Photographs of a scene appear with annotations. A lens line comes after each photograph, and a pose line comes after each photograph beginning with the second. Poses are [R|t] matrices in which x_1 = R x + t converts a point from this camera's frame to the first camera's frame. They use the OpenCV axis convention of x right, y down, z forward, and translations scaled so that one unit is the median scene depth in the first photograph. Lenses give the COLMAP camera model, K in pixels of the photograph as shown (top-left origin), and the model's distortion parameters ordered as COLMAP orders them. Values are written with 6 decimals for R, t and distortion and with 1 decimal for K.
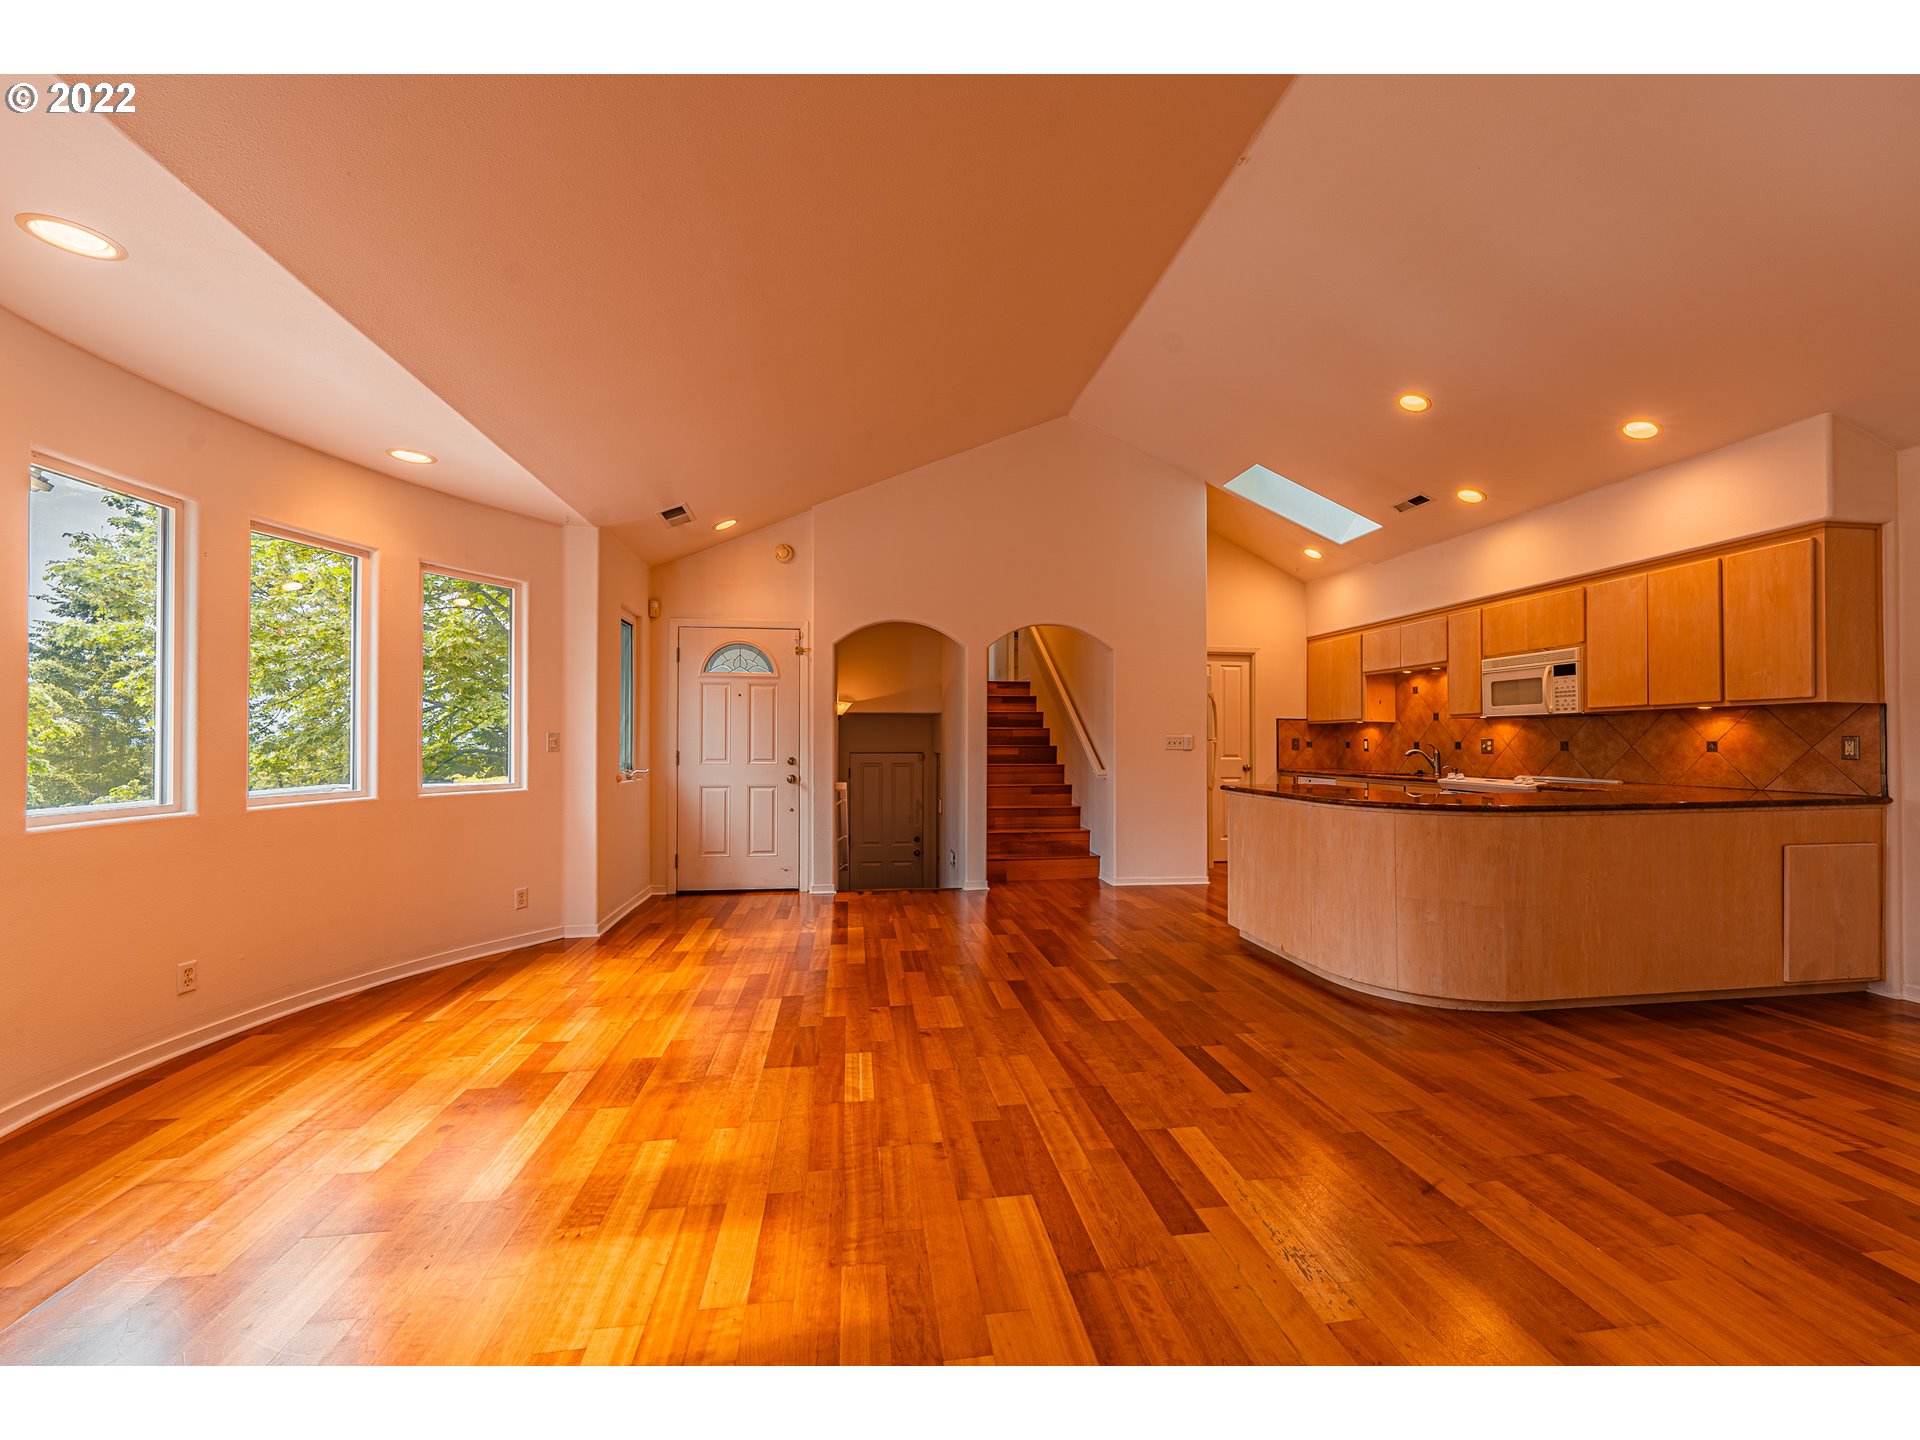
lens RADIAL K [[793.8, 0, 973.2], [0, 793.8, 729.9], [0, 0, 1]] dist [0.000649, -0.000057]
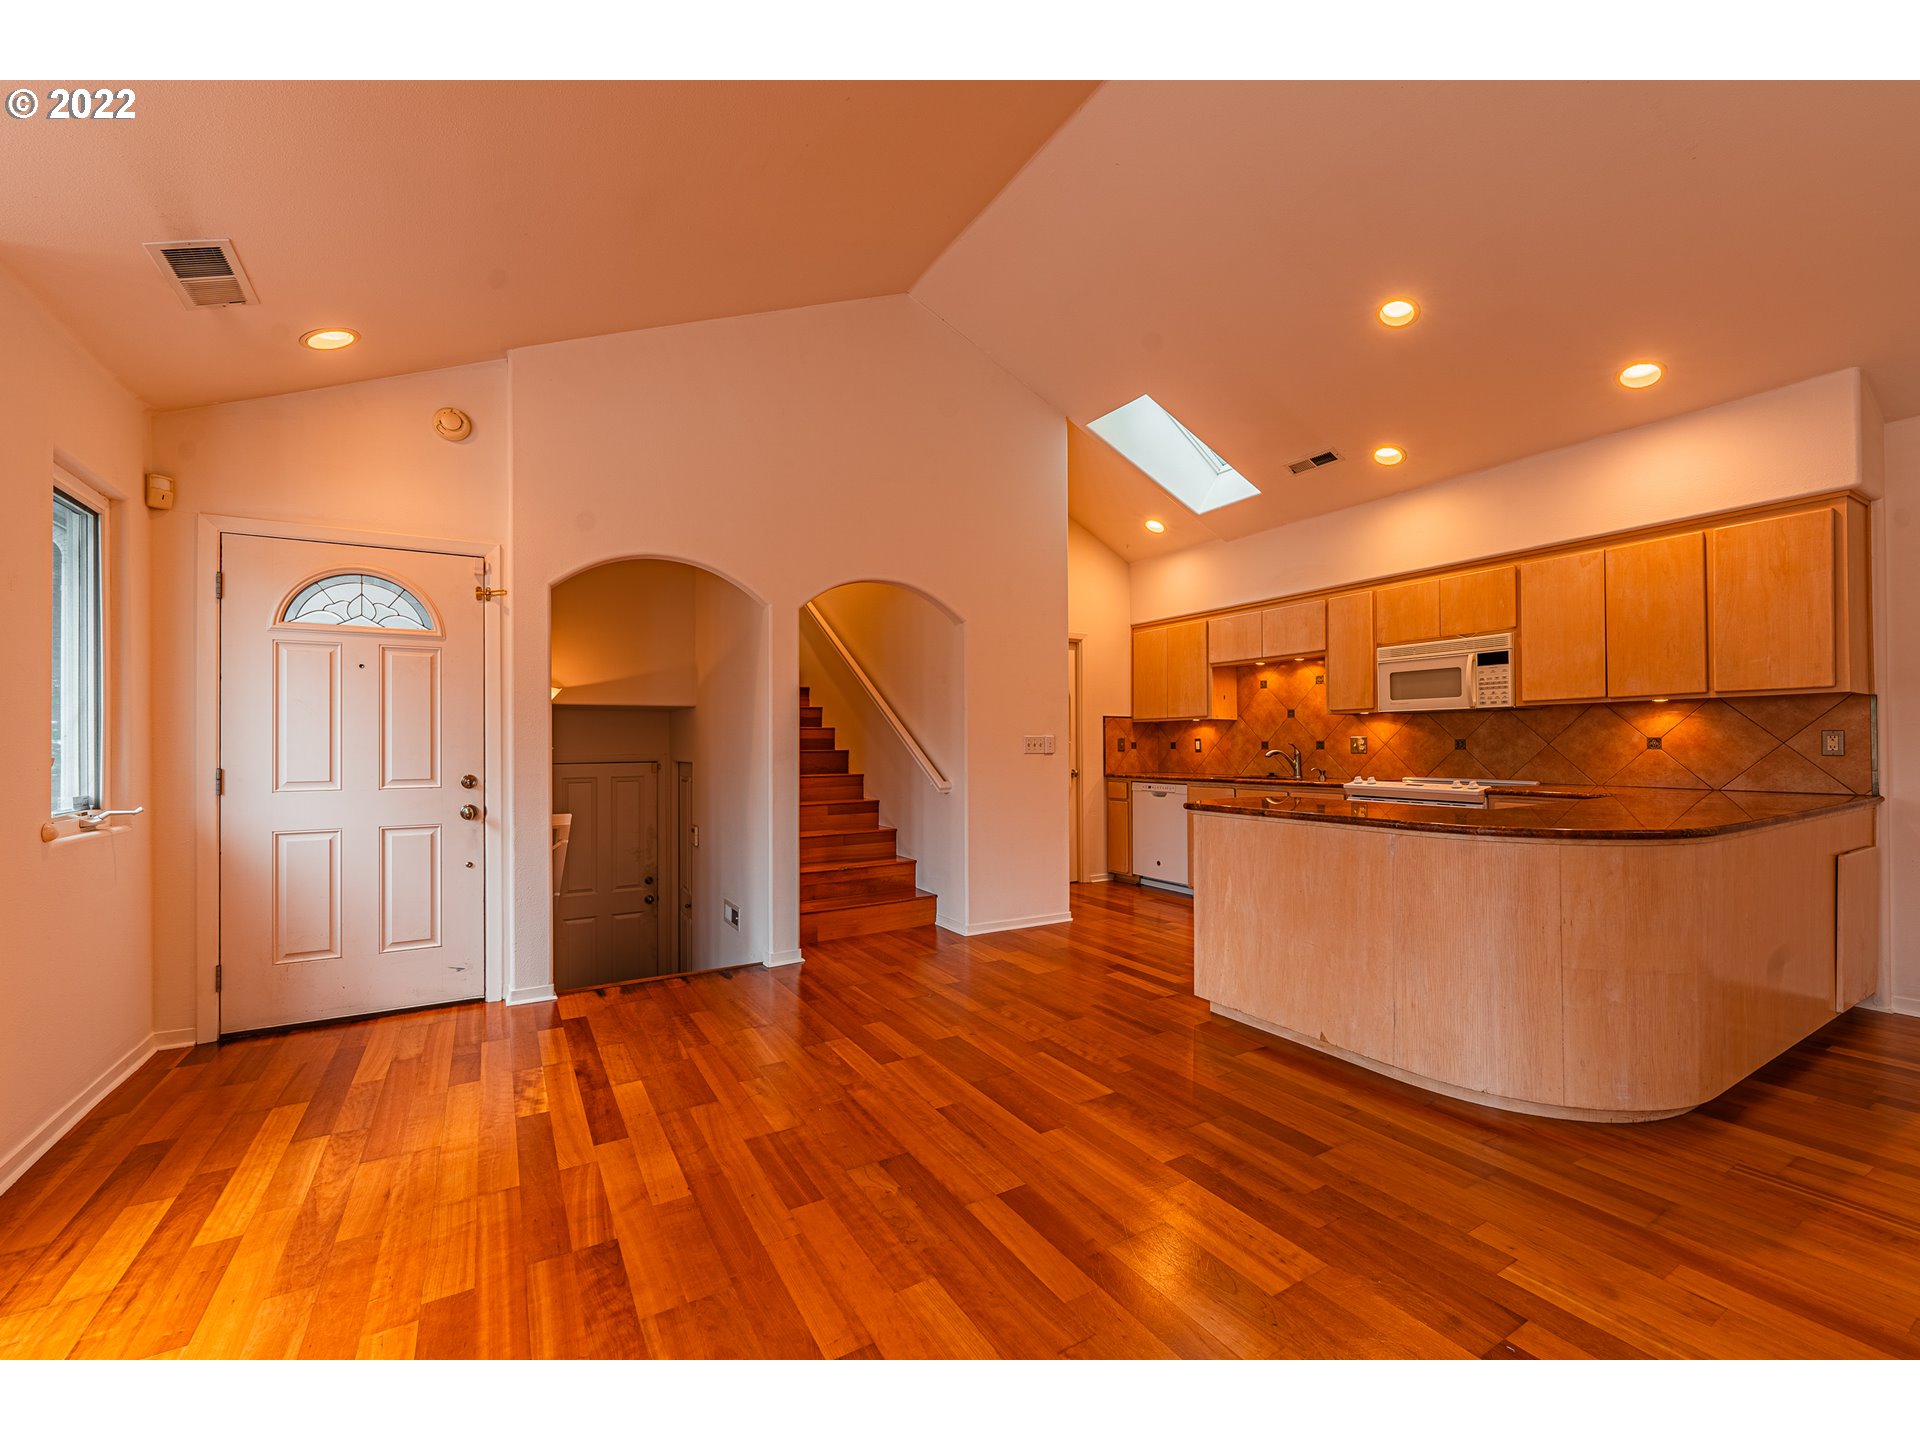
lens RADIAL K [[784.0, 0, 958.1], [0, 784.0, 735.5], [0, 0, 1]] dist [-0.001536, -0.000270]
pose [[0.927279, -0.004413, 0.374346, -0.124765], [0.003362, 0.999988, 0.003462, 0.005085], [-0.374357, -0.001952, 0.927283, 0.371681]]
